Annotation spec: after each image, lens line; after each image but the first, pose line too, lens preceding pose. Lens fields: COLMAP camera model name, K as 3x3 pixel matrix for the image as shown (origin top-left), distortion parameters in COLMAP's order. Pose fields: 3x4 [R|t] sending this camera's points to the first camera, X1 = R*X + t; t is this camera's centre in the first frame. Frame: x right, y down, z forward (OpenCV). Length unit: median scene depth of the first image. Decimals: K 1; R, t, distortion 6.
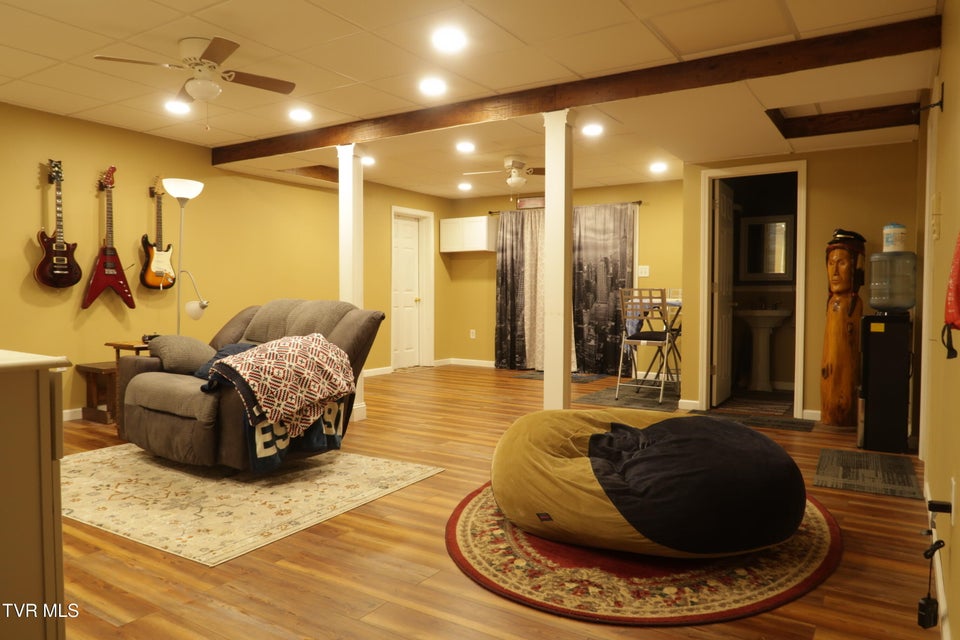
lens RADIAL K [[666.9, 0, 477.0], [0, 666.9, 324.4], [0, 0, 1]] dist [-0.017087, 0.003506]
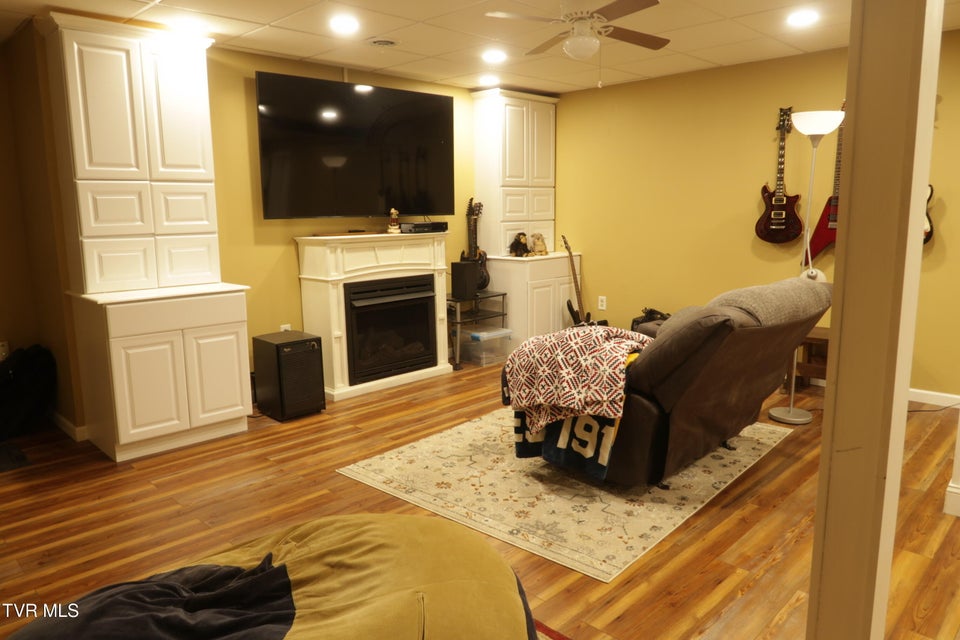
lens RADIAL K [[666.9, 0, 477.0], [0, 666.9, 324.4], [0, 0, 1]] dist [-0.017087, 0.003506]
pose [[-0.220725, 0.161430, -0.961884, 0.491794], [-0.025802, 0.984896, 0.171213, -0.109810], [0.974995, 0.062610, -0.213226, 0.926388]]
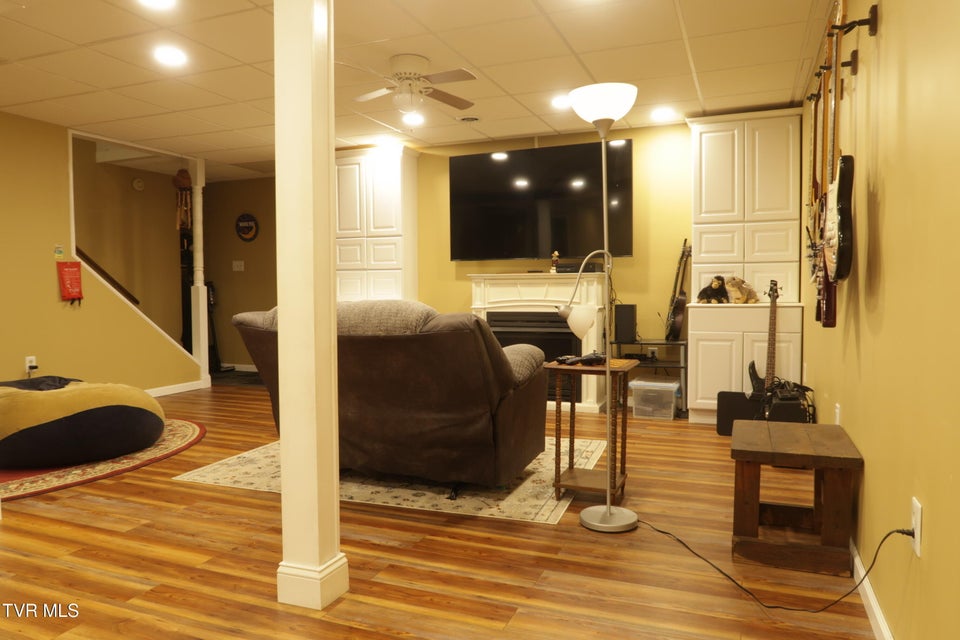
lens RADIAL K [[666.9, 0, 477.0], [0, 666.9, 324.4], [0, 0, 1]] dist [-0.017087, 0.003506]
pose [[-0.987612, 0.005633, -0.156817, -0.298416], [-0.009442, 0.995411, 0.095224, -0.085542], [0.156634, 0.095525, -0.983026, 1.819046]]
